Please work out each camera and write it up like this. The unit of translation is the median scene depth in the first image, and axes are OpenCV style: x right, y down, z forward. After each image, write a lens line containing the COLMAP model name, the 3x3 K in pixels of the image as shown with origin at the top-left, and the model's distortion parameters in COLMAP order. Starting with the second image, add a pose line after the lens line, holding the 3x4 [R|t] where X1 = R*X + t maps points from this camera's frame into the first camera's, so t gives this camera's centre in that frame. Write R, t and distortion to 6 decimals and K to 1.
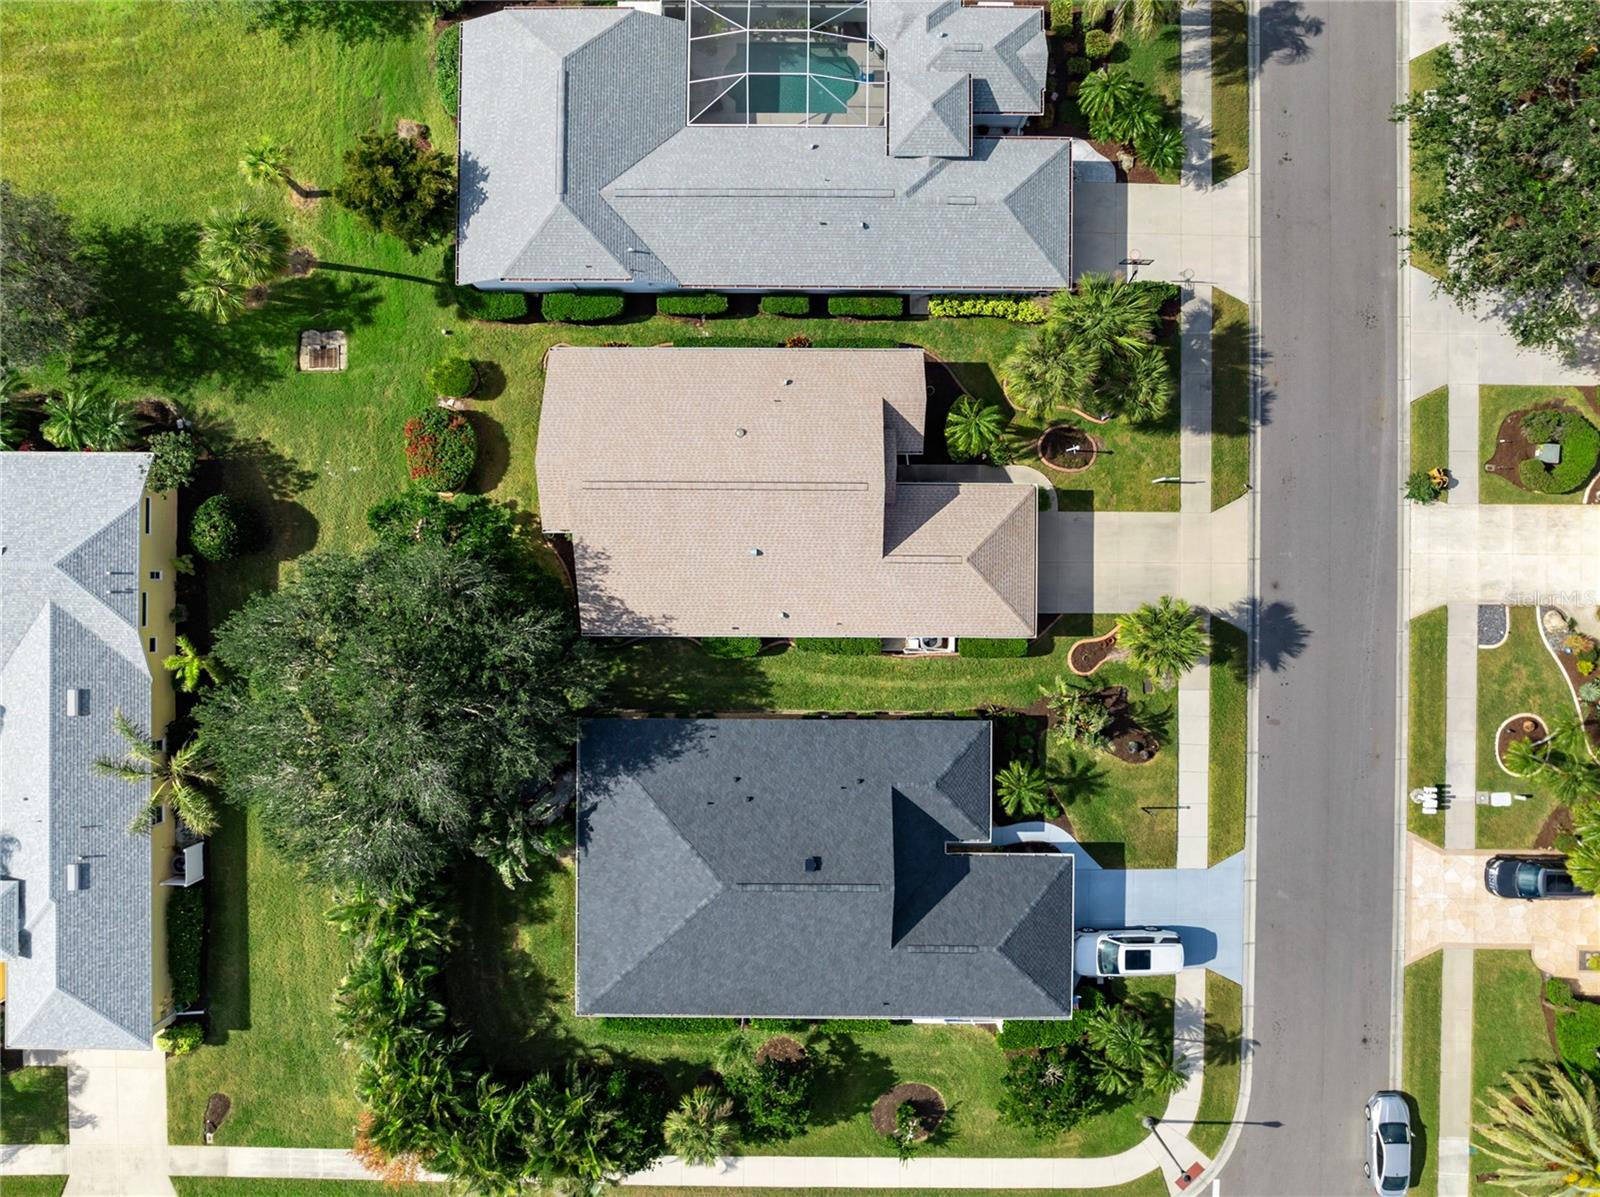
lens RADIAL K [[1129.5, 0, 800.0], [0, 1129.5, 598.5], [0, 0, 1]] dist [-0.044730, 0.010108]
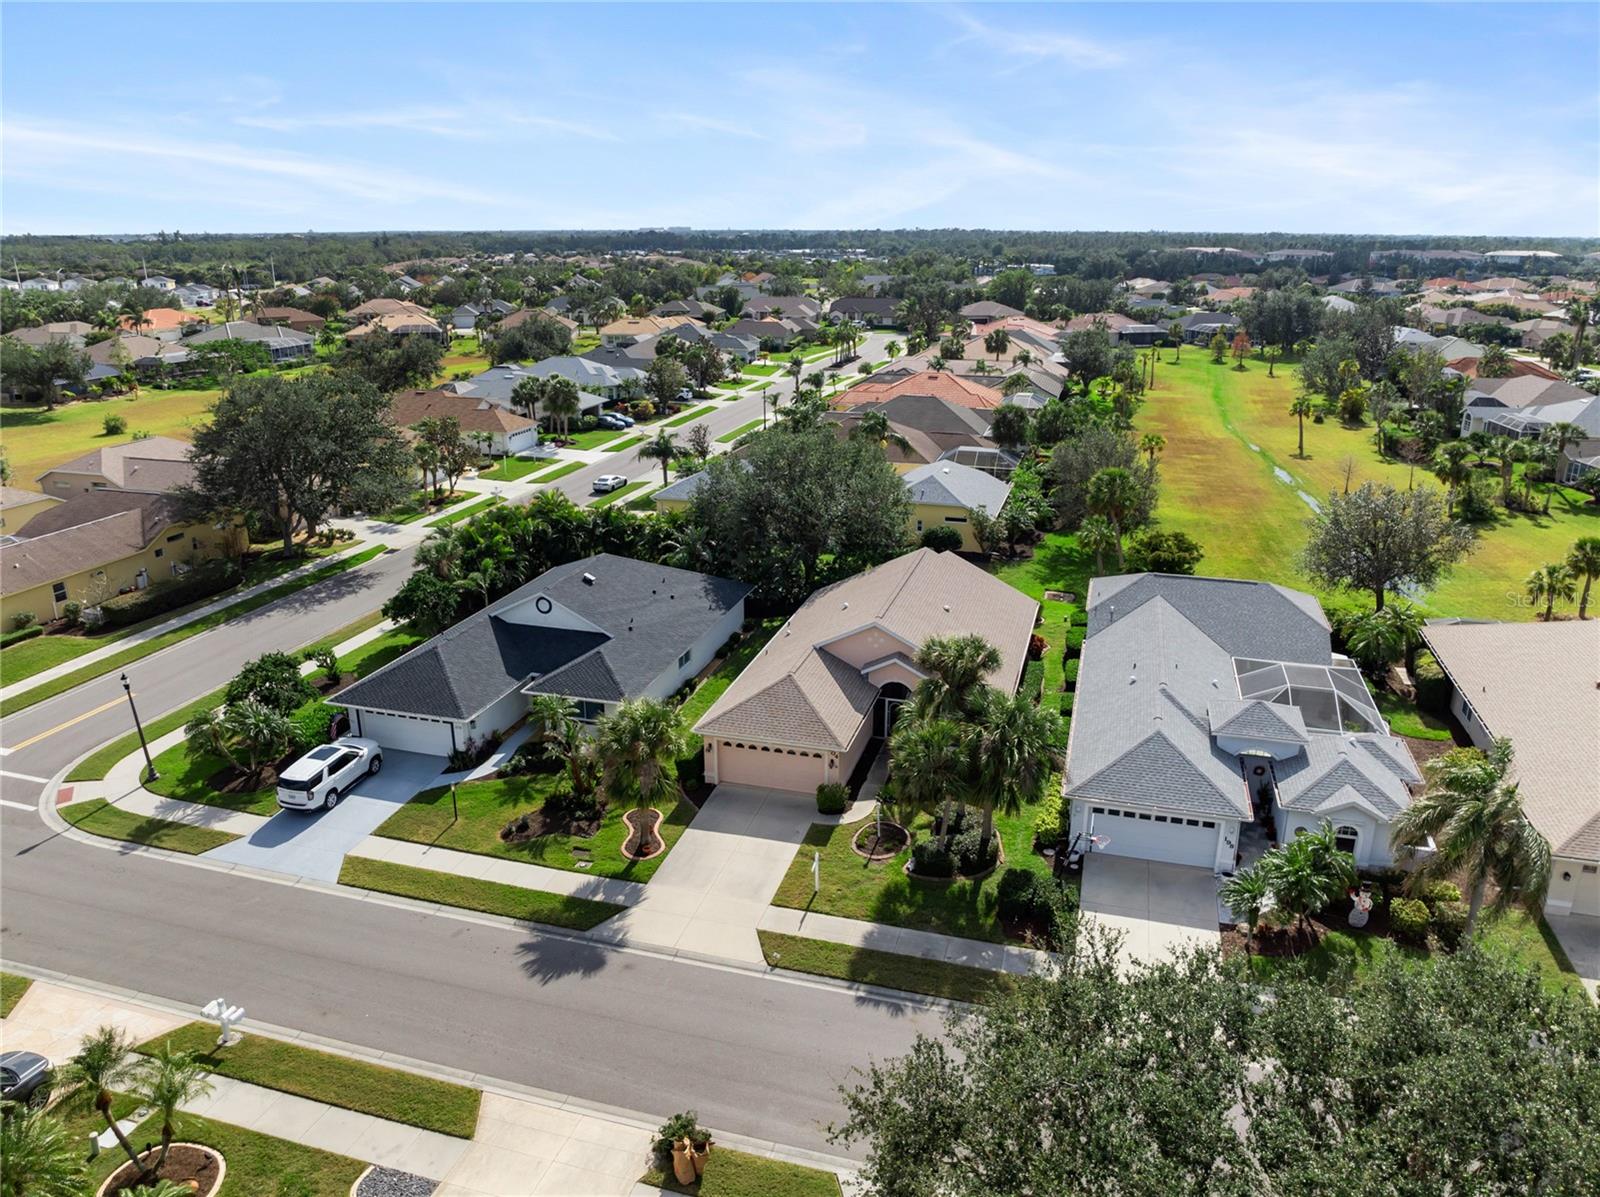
lens RADIAL K [[1129.5, 0, 800.0], [0, 1129.5, 598.5], [0, 0, 1]] dist [-0.044730, 0.010108]
pose [[-0.272637, 0.310139, -0.910760, 0.981988], [-0.962099, -0.093678, 0.256105, -0.277989], [-0.005890, 0.946065, 0.323924, 0.566602]]
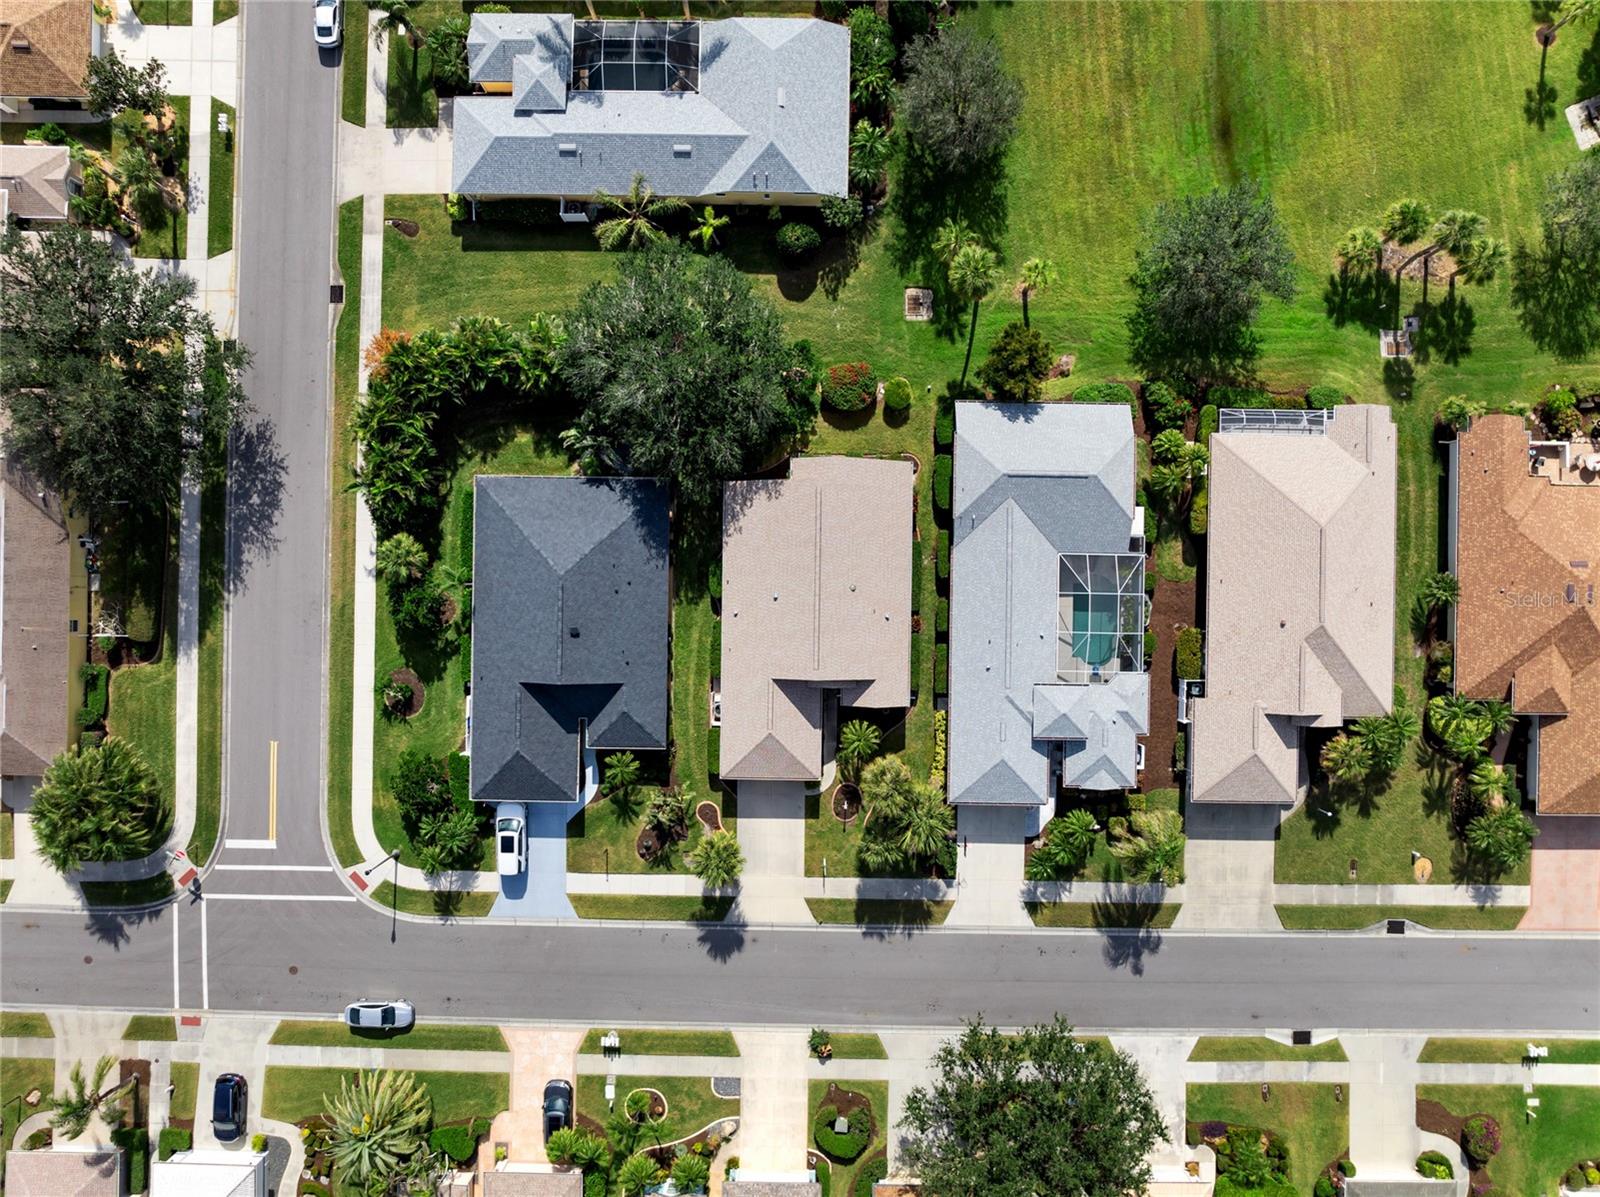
lens RADIAL K [[1073.8, 0, 800.0], [0, 1073.8, 598.5], [0, 0, 1]] dist [-0.027923, 0.000477]
pose [[-0.009369, 0.999951, 0.003066, -0.038579], [-0.999947, -0.009356, -0.004225, -0.062765], [-0.004196, -0.003105, 0.999986, -0.438759]]
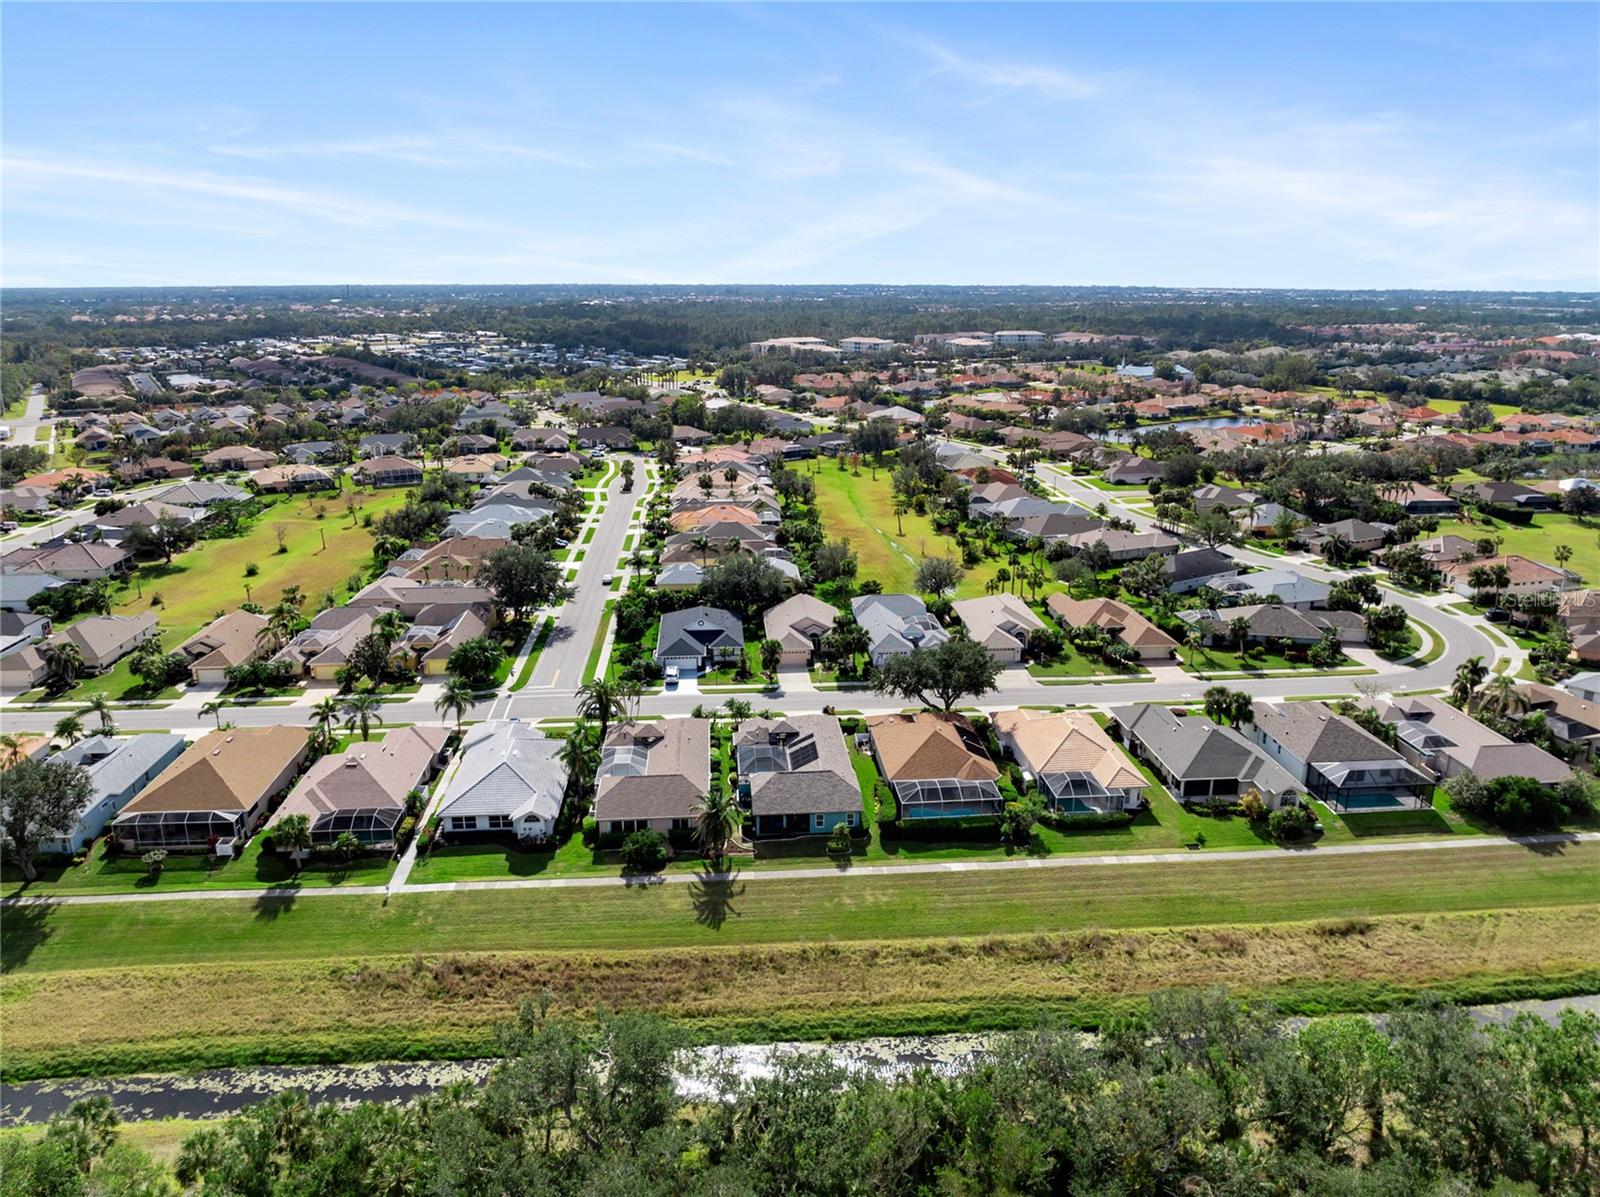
lens RADIAL K [[1129.5, 0, 800.0], [0, 1129.5, 598.5], [0, 0, 1]] dist [-0.044730, 0.010108]
pose [[0.083700, 0.284158, -0.955117, 3.341335], [-0.996449, 0.015043, -0.082847, 0.215723], [-0.009174, 0.958659, 0.284408, -0.124232]]
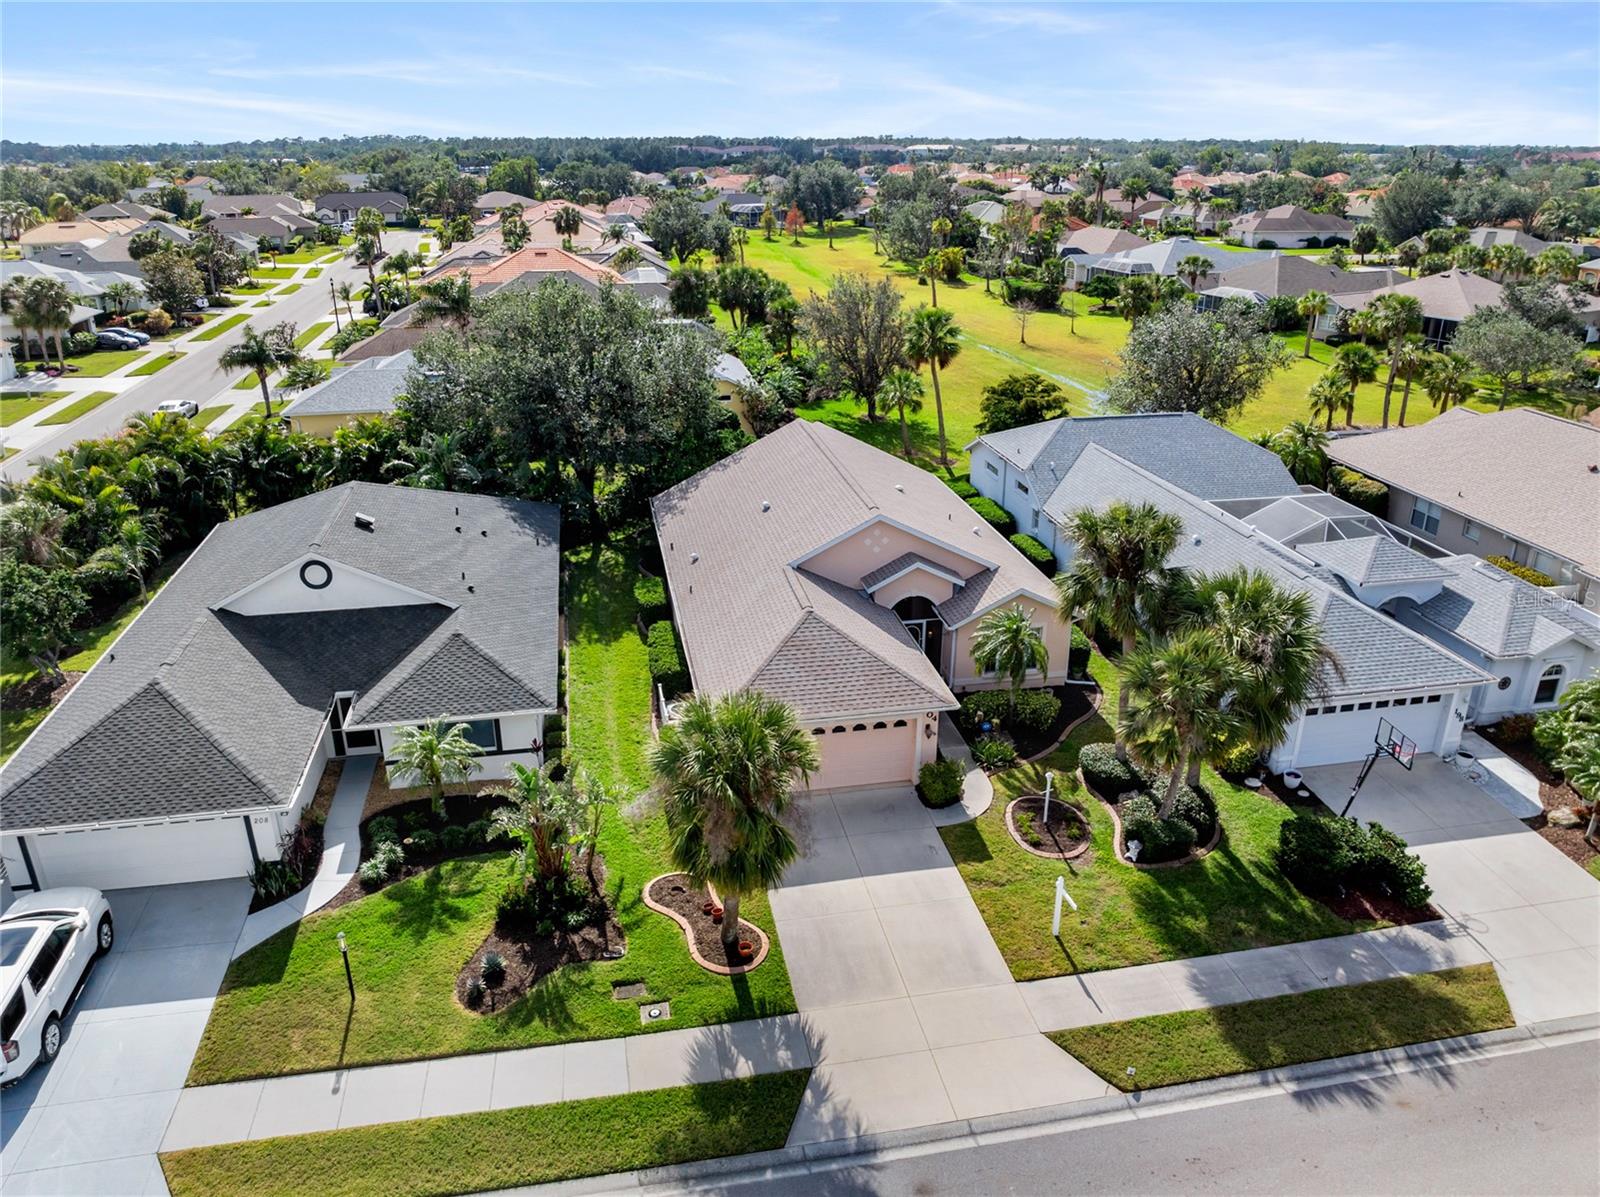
lens RADIAL K [[1129.5, 0, 800.0], [0, 1129.5, 598.5], [0, 0, 1]] dist [-0.044730, 0.010108]
pose [[0.194583, 0.381012, -0.903863, 0.688185], [-0.980826, 0.065380, -0.183592, 0.085049], [-0.010856, 0.922256, 0.386428, 0.692320]]
